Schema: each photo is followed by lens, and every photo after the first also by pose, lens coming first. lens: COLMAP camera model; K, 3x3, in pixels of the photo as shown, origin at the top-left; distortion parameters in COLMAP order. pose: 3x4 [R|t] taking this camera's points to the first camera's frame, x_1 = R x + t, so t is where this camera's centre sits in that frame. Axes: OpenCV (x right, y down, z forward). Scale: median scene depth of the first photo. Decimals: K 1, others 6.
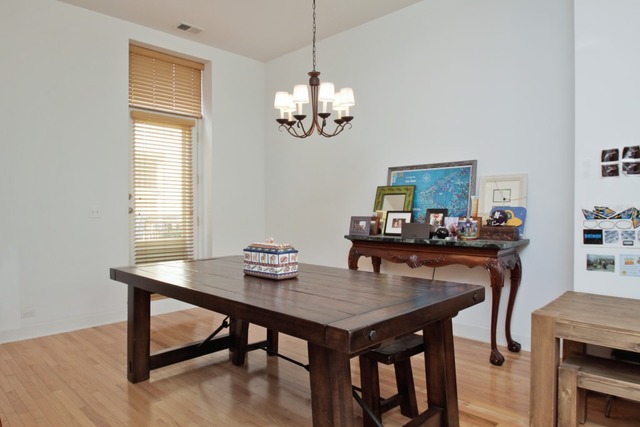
lens RADIAL K [[417.1, 0, 318.2], [0, 417.1, 215.7], [0, 0, 1]] dist [-0.033526, 0.000174]
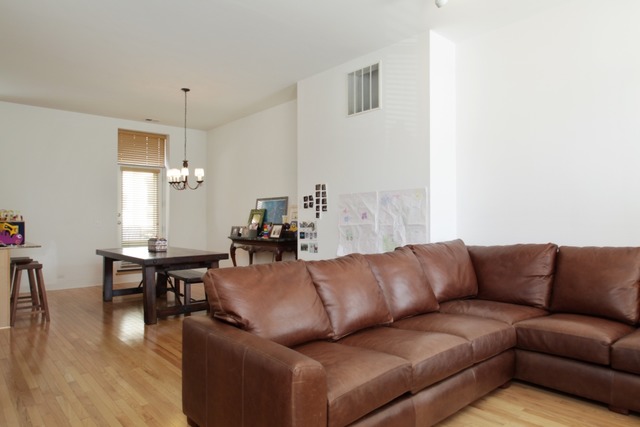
lens RADIAL K [[417.1, 0, 321.9], [0, 417.1, 213.1], [0, 0, 1]] dist [-0.033526, 0.000174]
pose [[0.997795, -0.001542, -0.066357, 0.608673], [-0.000814, 0.999371, -0.035457, 0.007542], [0.066370, 0.035433, 0.997166, -0.809623]]
